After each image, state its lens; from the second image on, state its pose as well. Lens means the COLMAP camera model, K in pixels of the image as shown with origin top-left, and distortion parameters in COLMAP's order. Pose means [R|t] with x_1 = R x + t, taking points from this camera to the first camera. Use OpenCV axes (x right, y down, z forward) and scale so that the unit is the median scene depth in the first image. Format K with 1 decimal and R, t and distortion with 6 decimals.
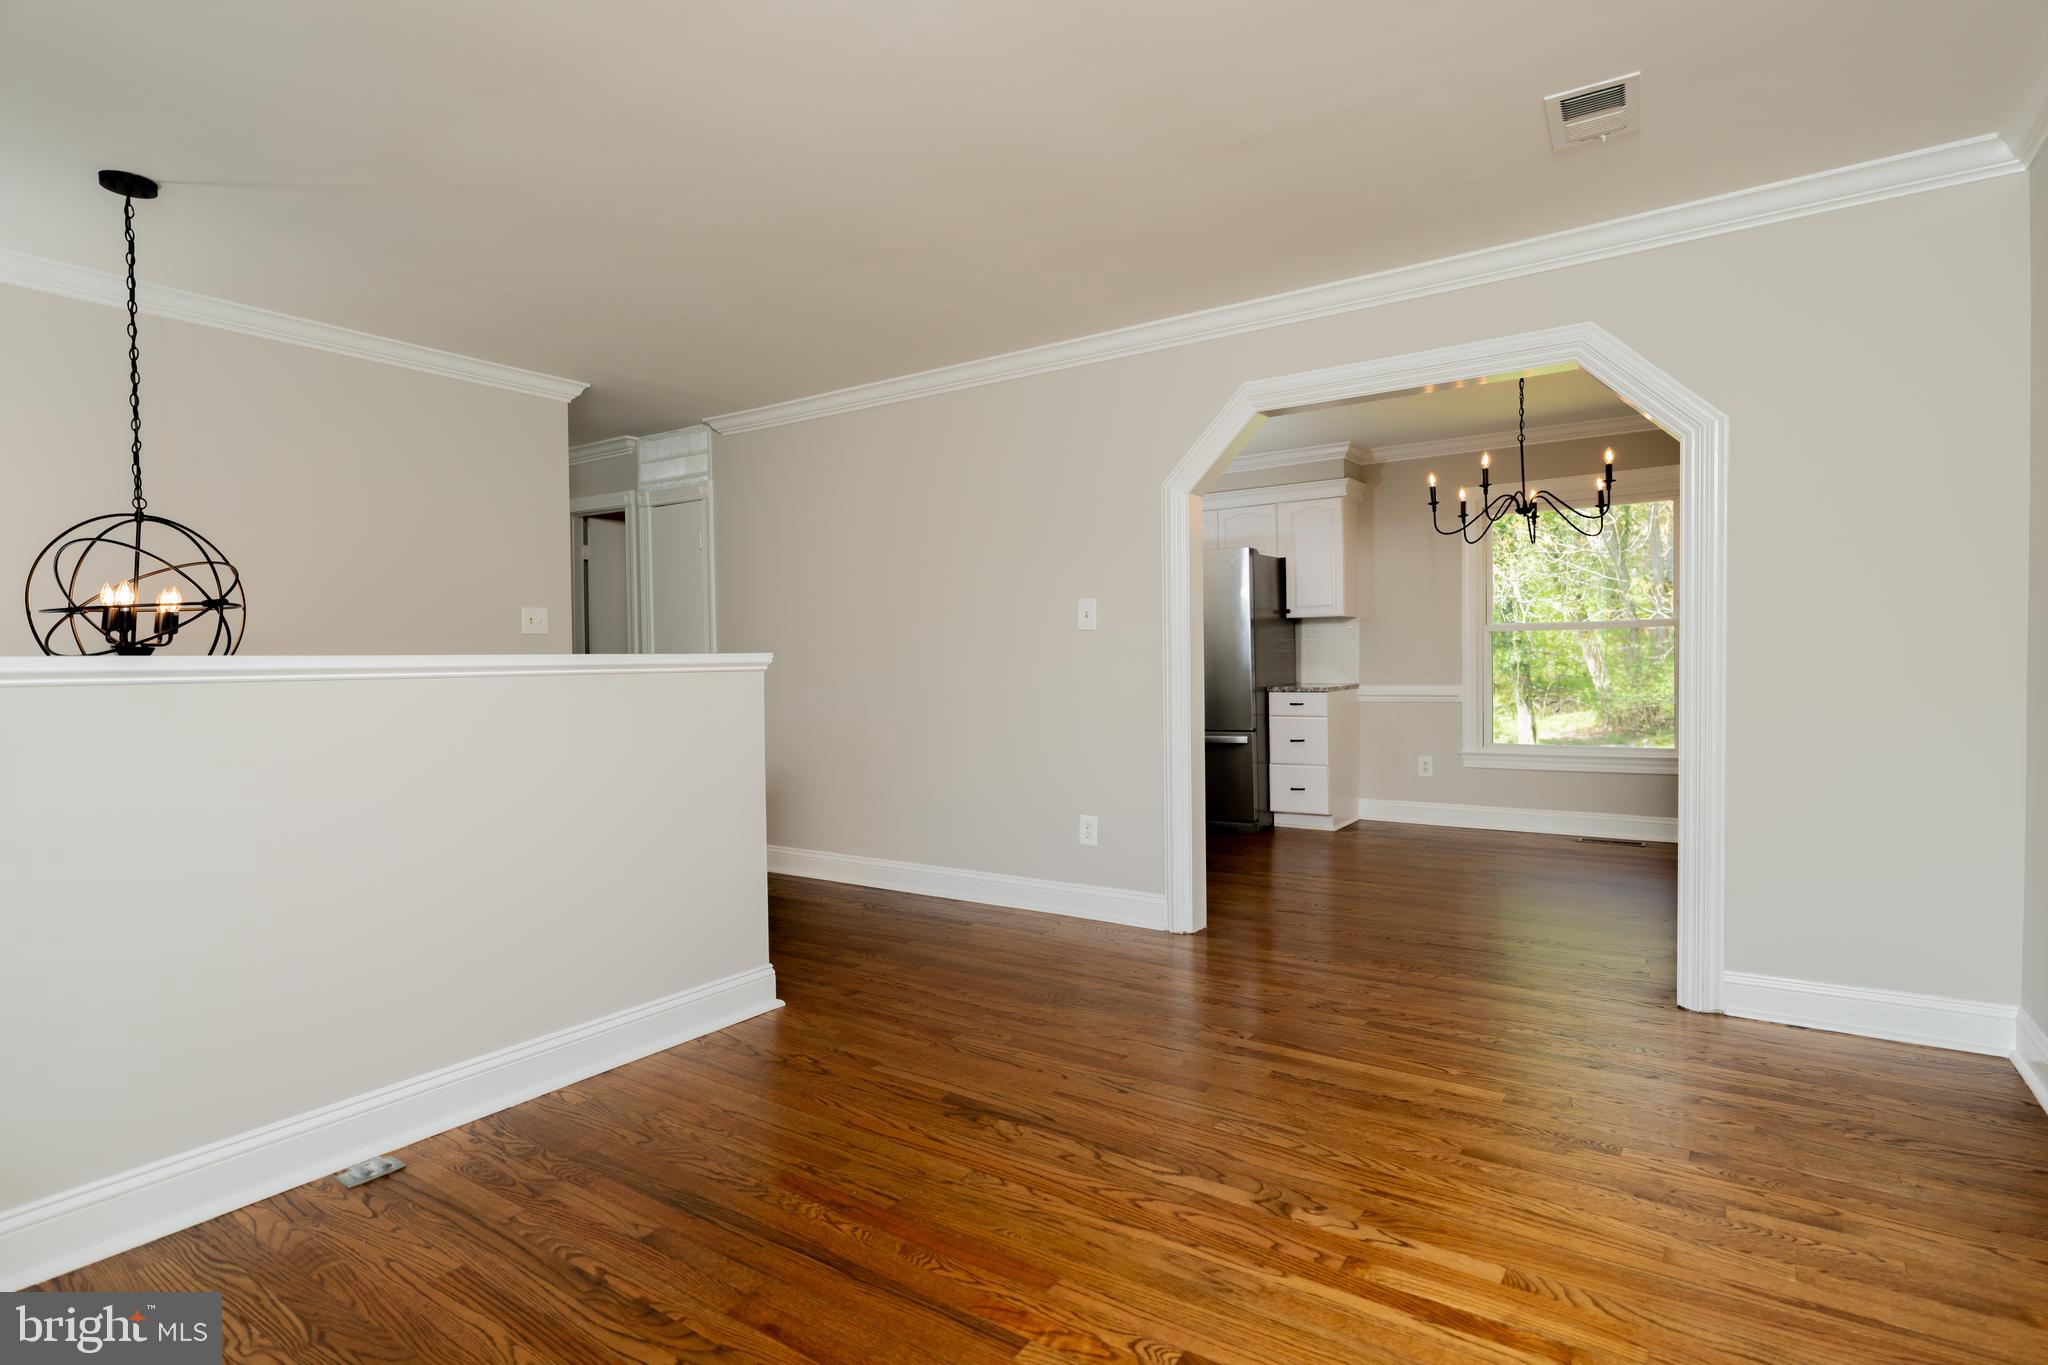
lens RADIAL K [[1049.4, 0, 1024.0], [0, 1049.4, 682.5], [0, 0, 1]] dist [0.012255, 0.000096]
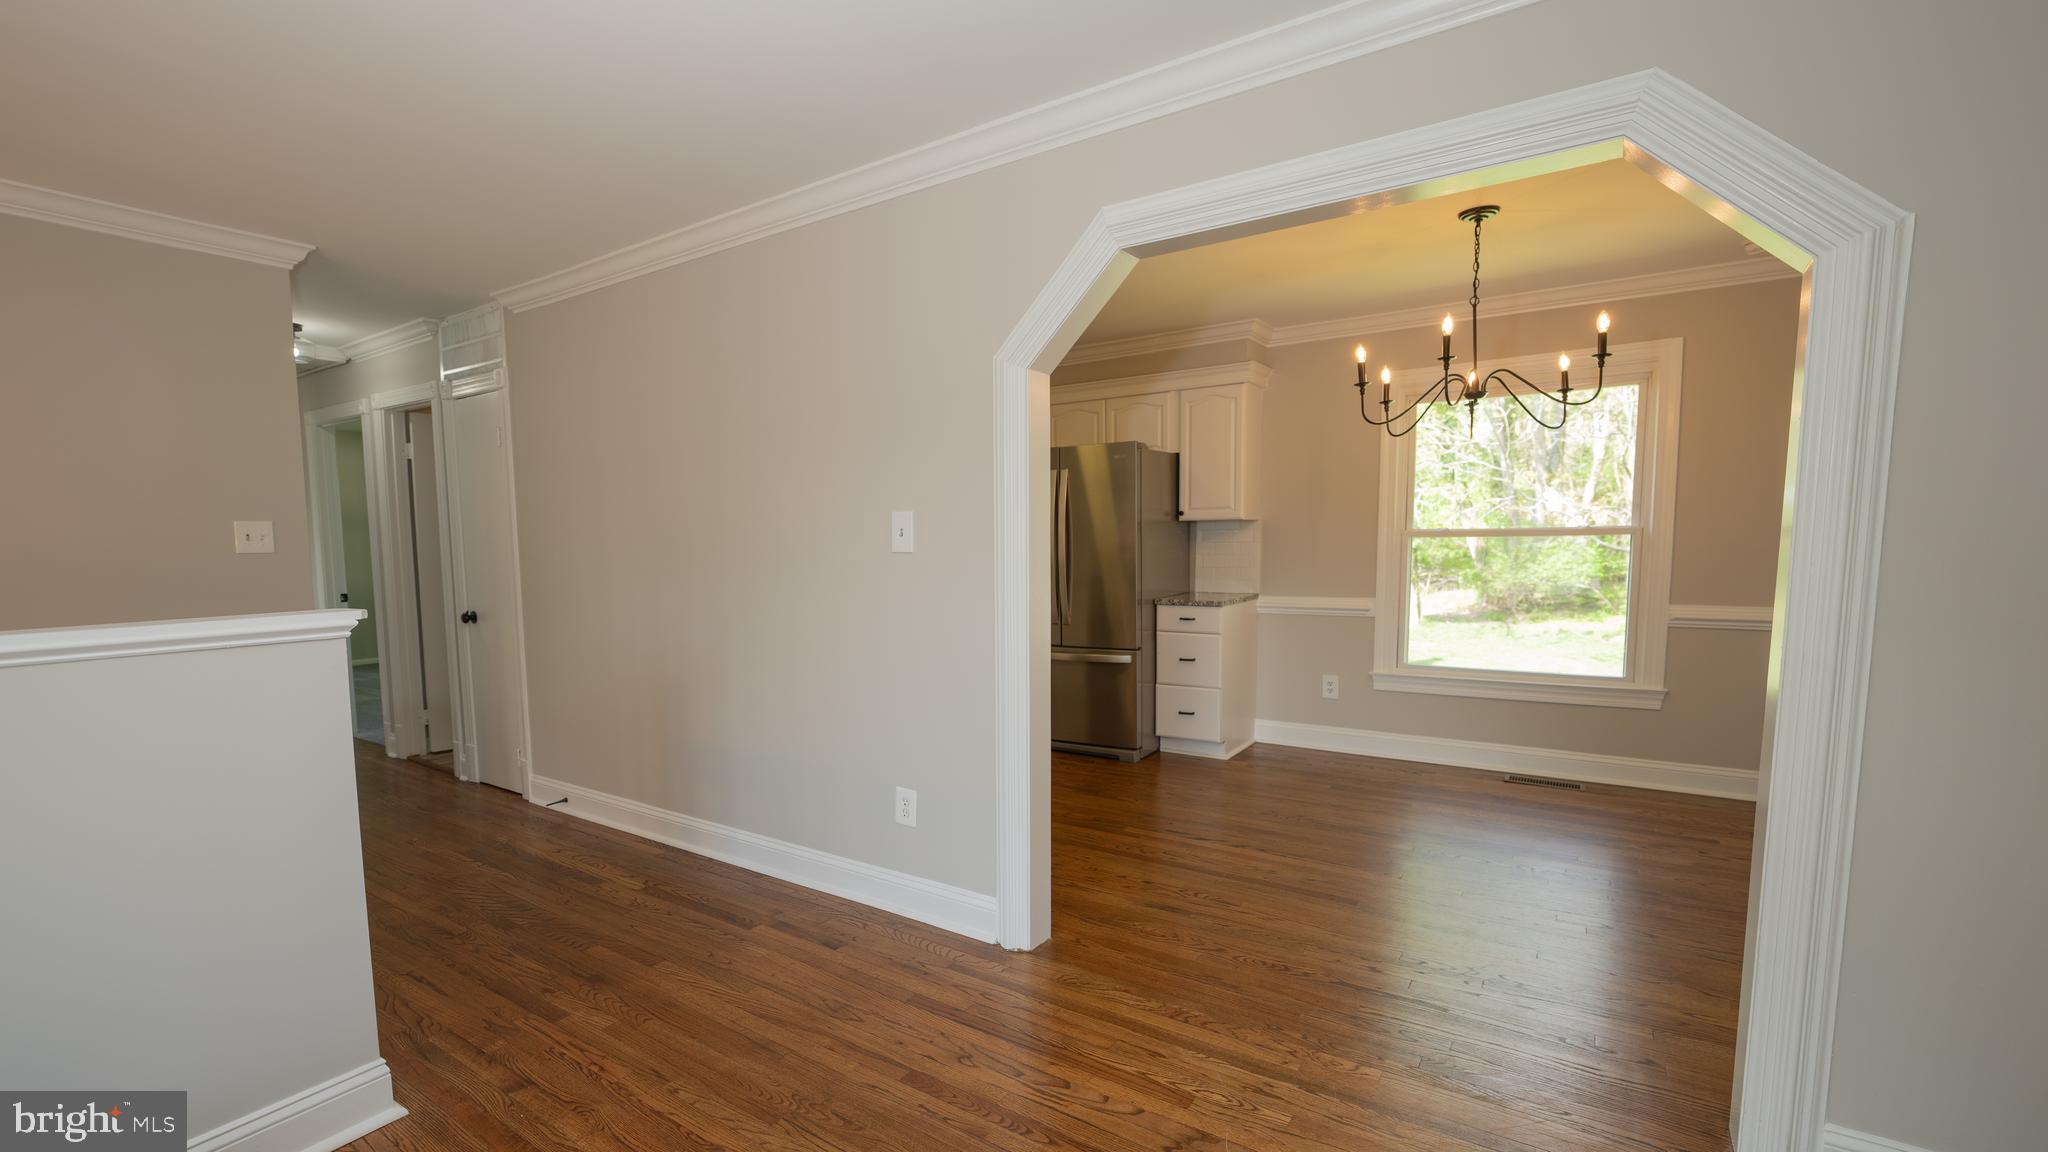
lens RADIAL K [[904.6, 0, 931.3], [0, 904.6, 627.5], [0, 0, 1]] dist [-0.008324, -0.000165]
pose [[0.999224, 0.003229, -0.039243, 0.107195], [-0.000240, 0.997113, 0.075935, -0.045529], [0.039374, -0.075866, 0.996340, 0.335771]]
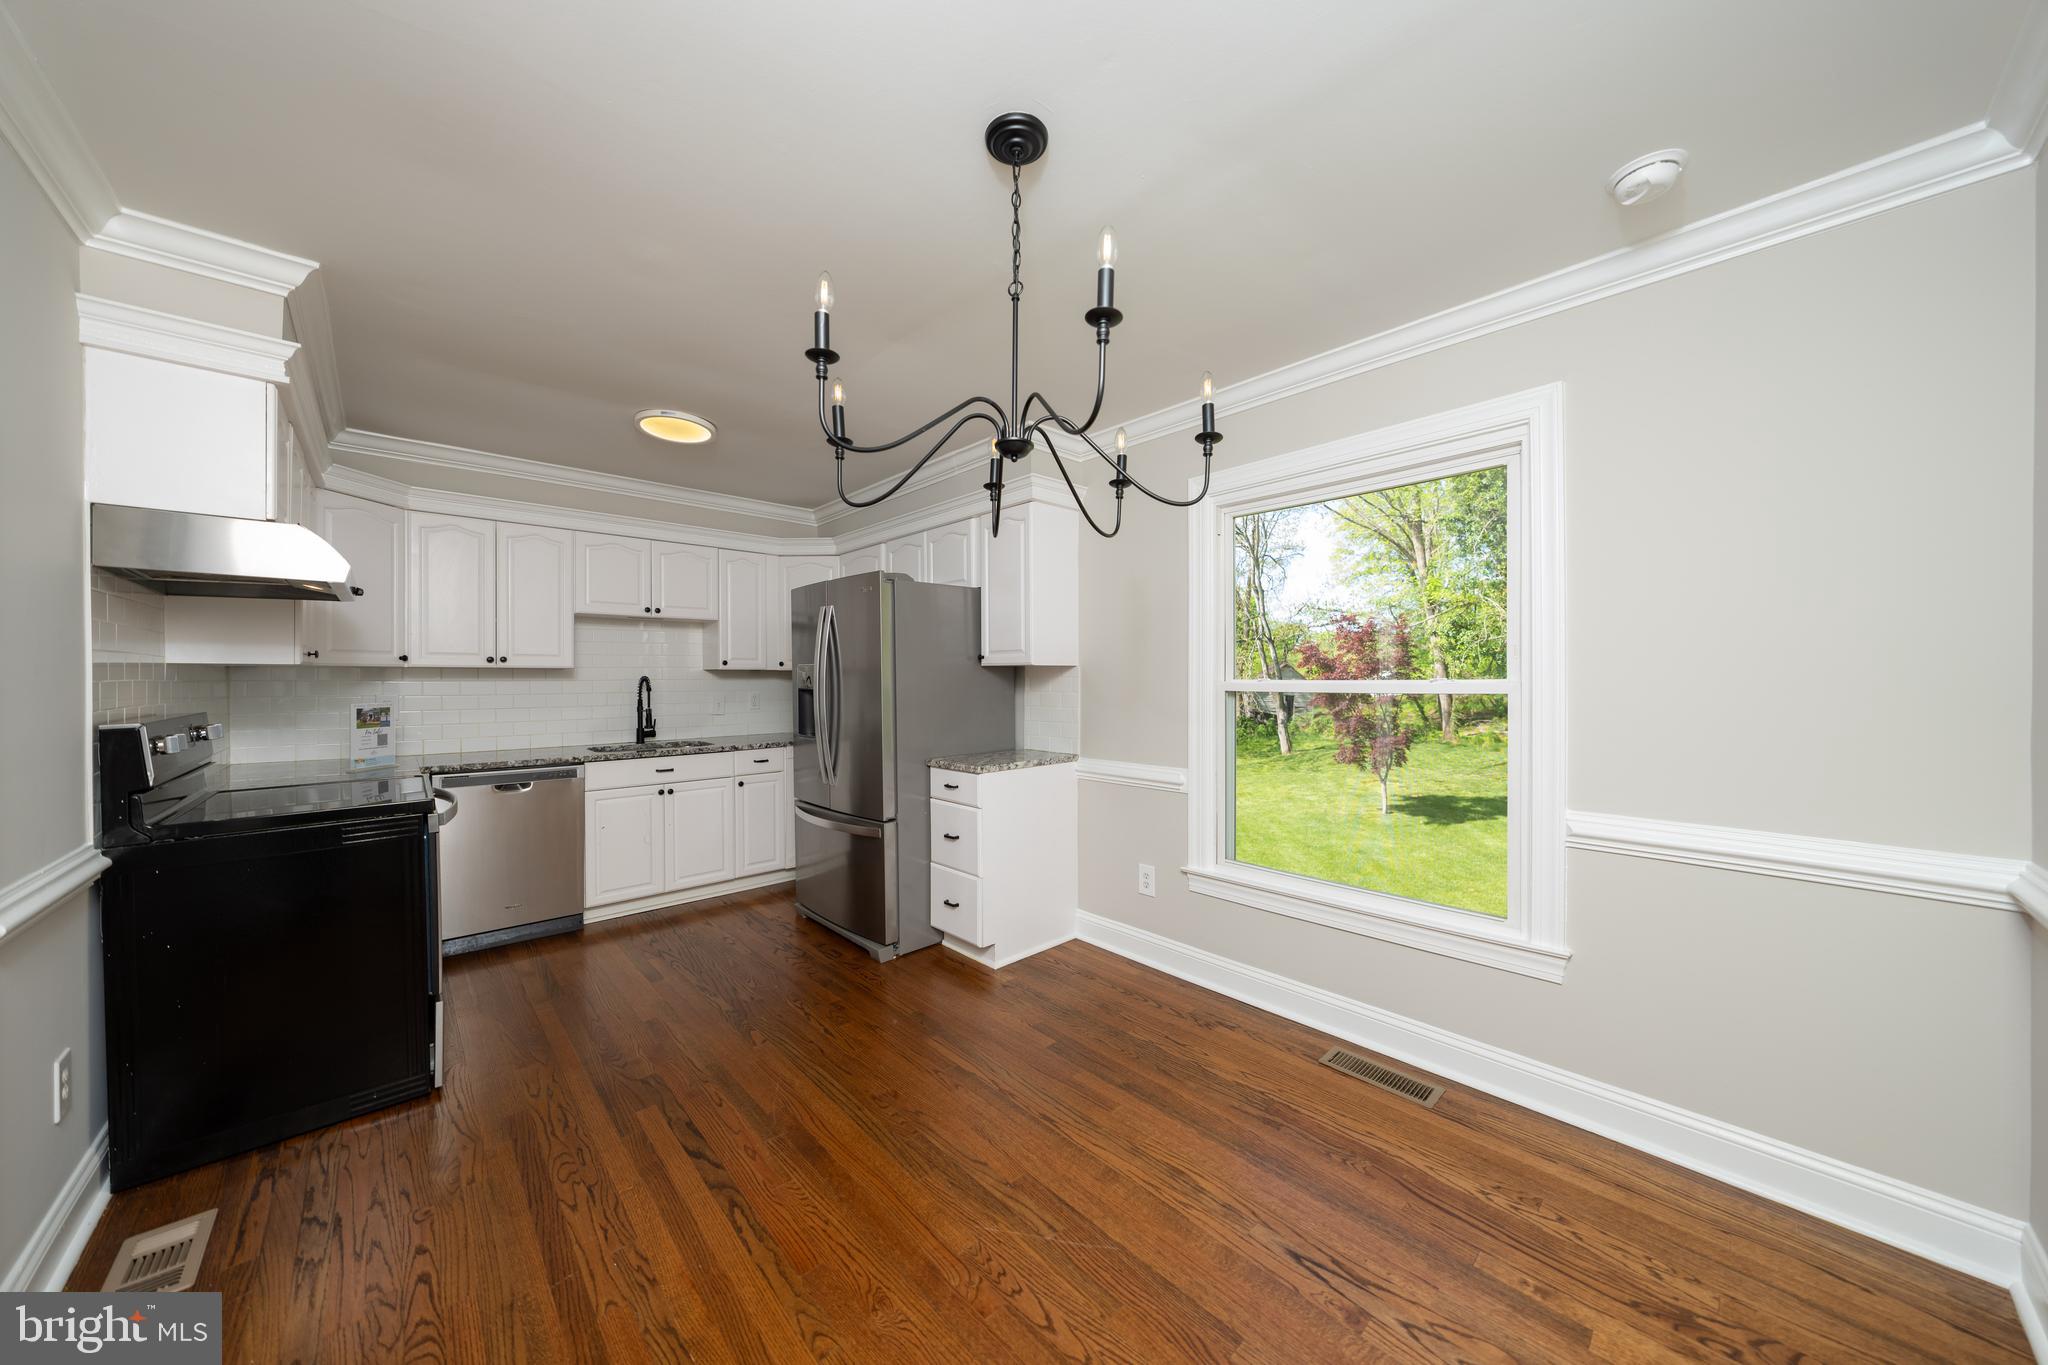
lens RADIAL K [[690.5, 0, 1027.3], [0, 690.5, 681.6], [0, 0, 1]] dist [-0.002385, 0.000154]
pose [[0.974710, 0.012774, -0.223110, 0.621680], [-0.016538, 0.999751, -0.015011, -0.067682], [0.222862, 0.018321, 0.974678, 0.816003]]
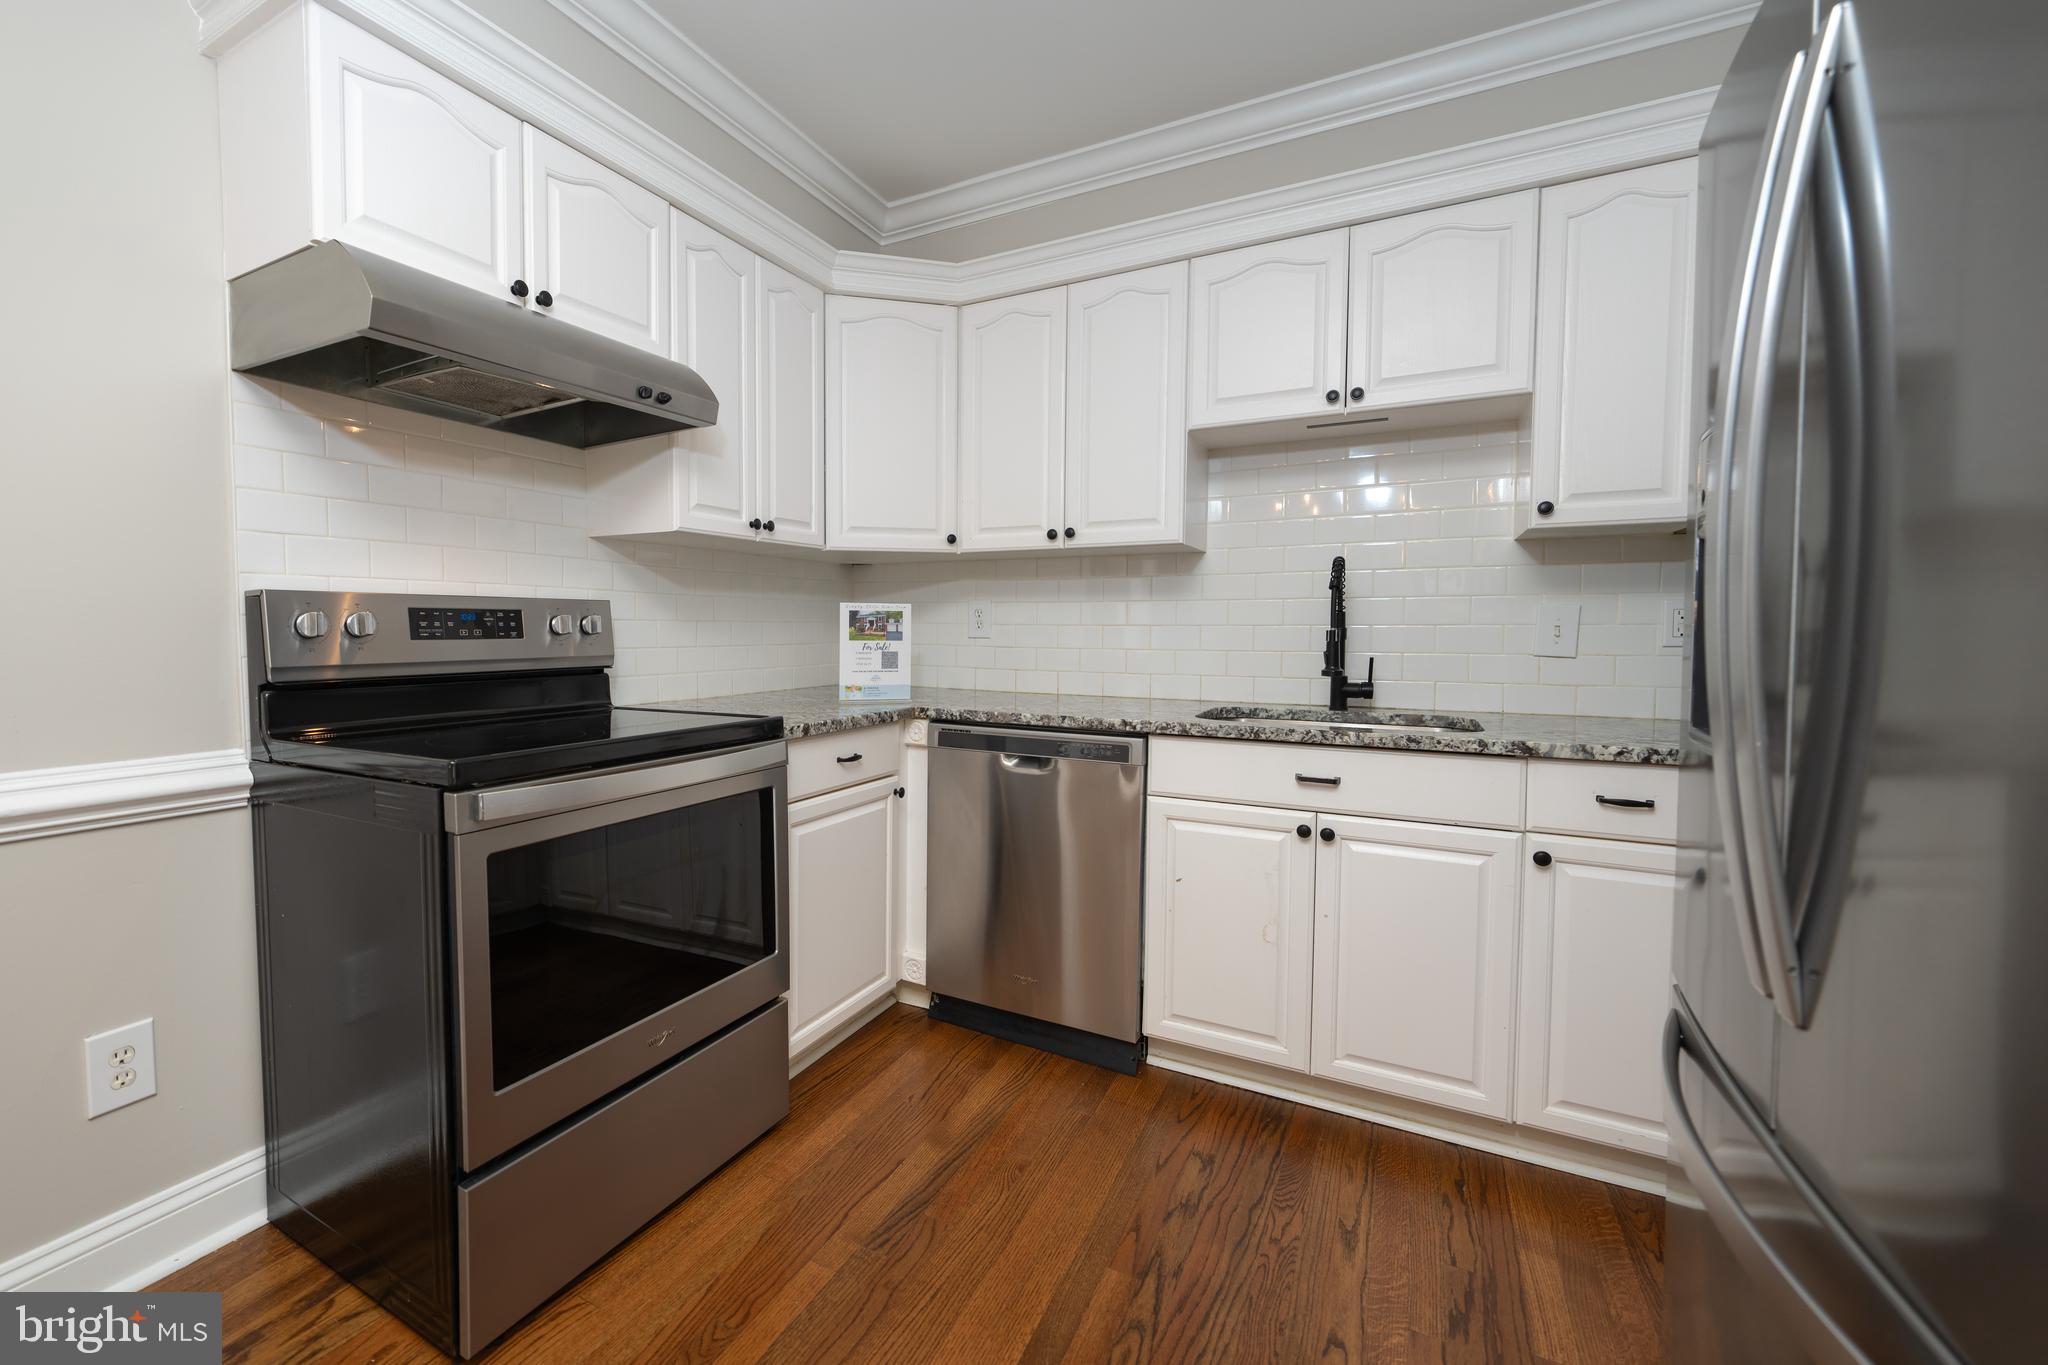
lens RADIAL K [[859.9, 0, 902.6], [0, 859.9, 666.7], [0, 0, 1]] dist [-0.000371, 0.000041]
pose [[0.073205, 0.061614, -0.995412, 0.396105], [-0.030410, 0.997764, 0.059523, -0.037949], [0.996853, 0.025913, 0.074915, 1.327217]]
